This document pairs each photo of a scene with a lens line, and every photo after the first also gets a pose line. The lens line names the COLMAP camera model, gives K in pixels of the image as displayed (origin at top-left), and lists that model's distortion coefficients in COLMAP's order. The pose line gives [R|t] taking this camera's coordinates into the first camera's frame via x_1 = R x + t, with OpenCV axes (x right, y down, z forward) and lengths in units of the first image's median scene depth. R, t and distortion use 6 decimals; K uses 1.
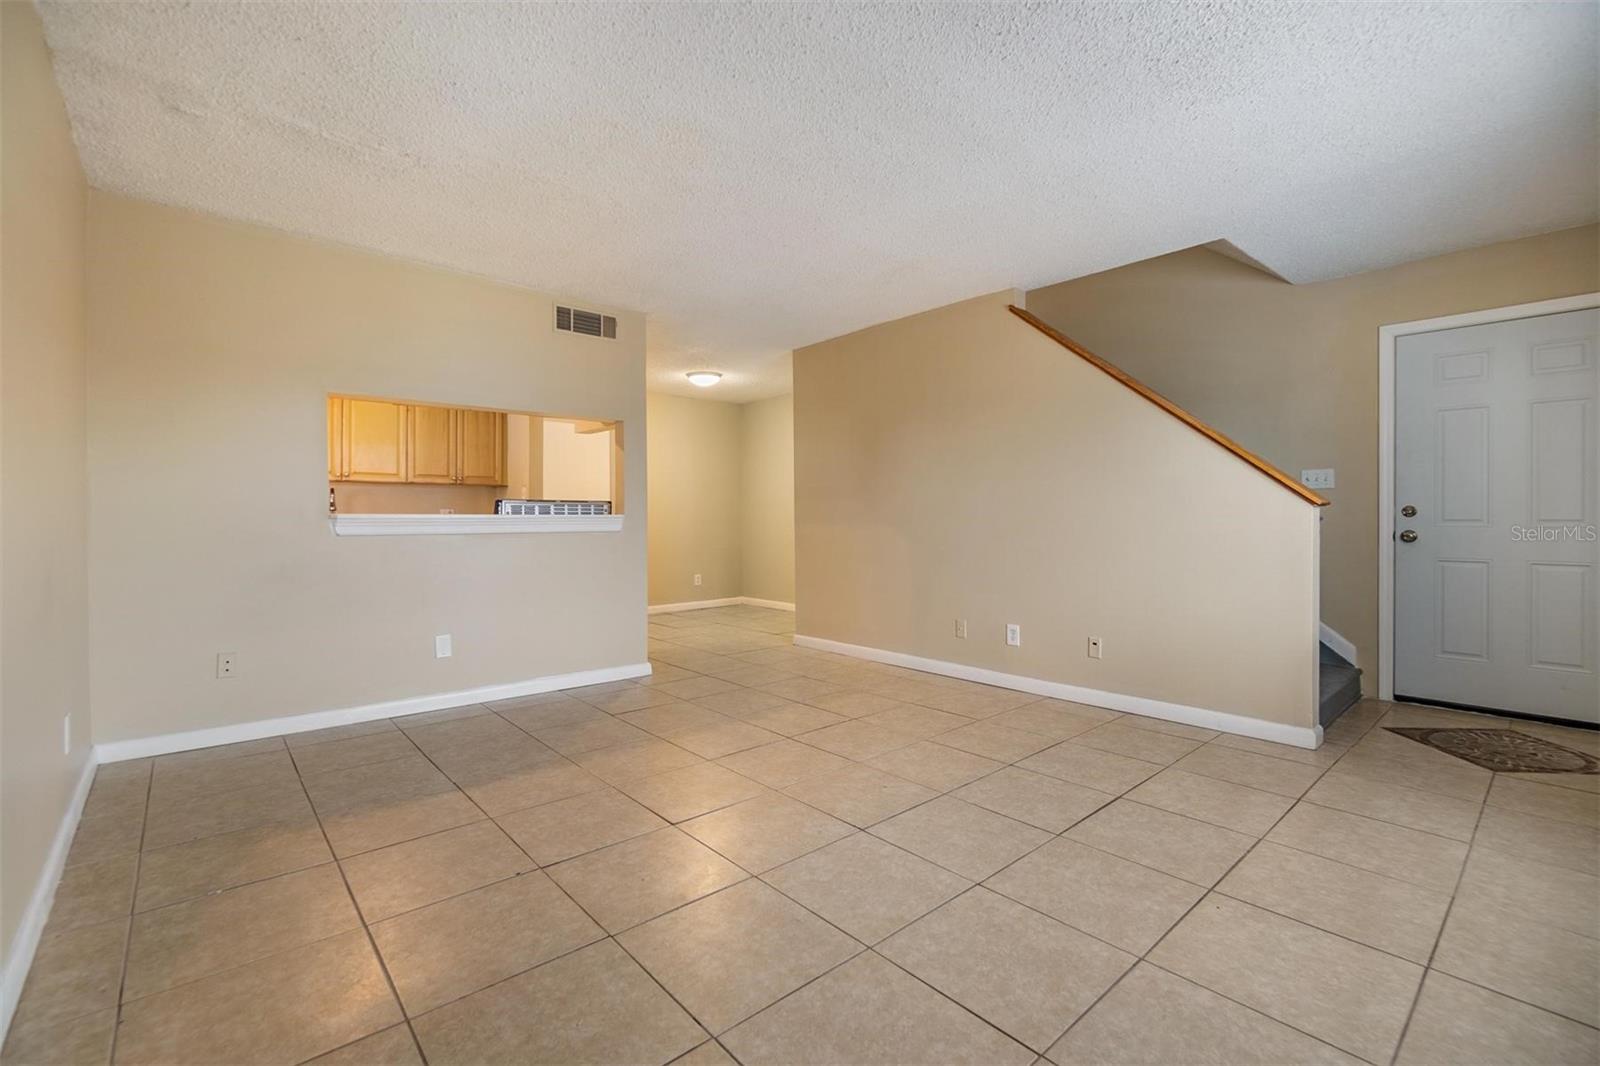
lens RADIAL K [[699.7, 0, 792.6], [0, 699.7, 522.8], [0, 0, 1]] dist [-0.003007, -0.000873]
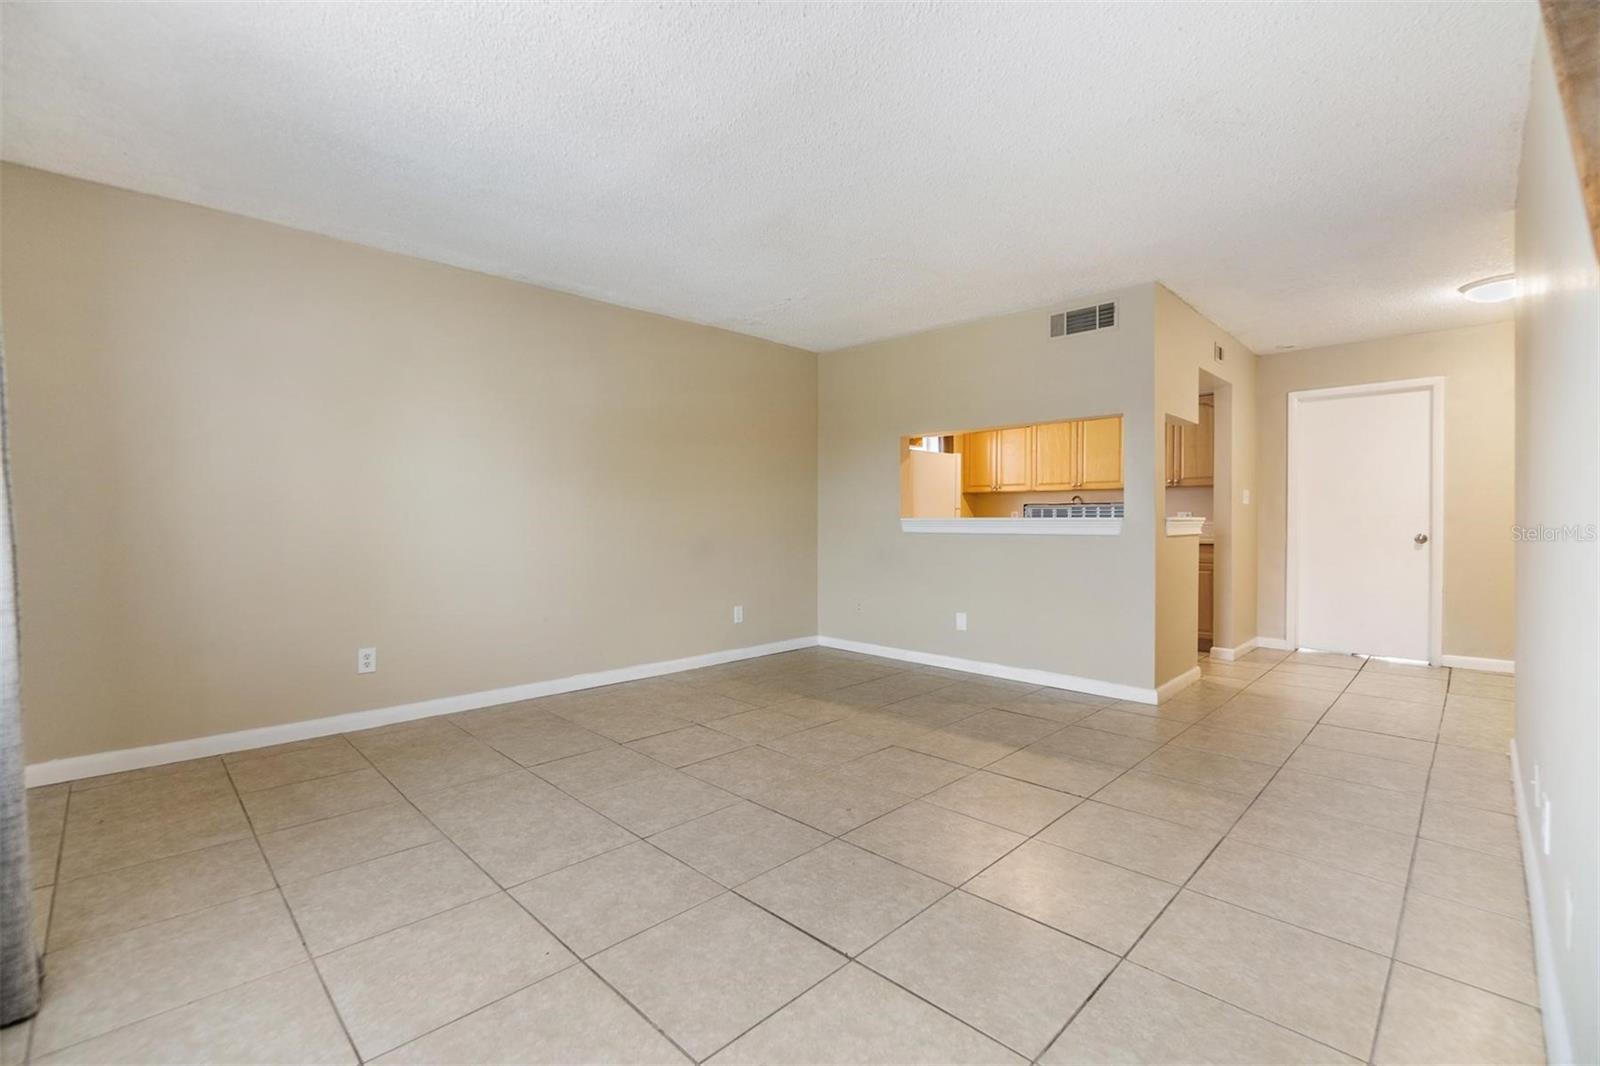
lens RADIAL K [[699.7, 0, 794.3], [0, 699.7, 525.8], [0, 0, 1]] dist [-0.003007, -0.000873]
pose [[0.061434, 0.008003, -0.998079, 0.943816], [-0.007235, 0.999945, 0.007572, -0.005605], [0.998085, 0.006755, 0.061489, 0.779398]]
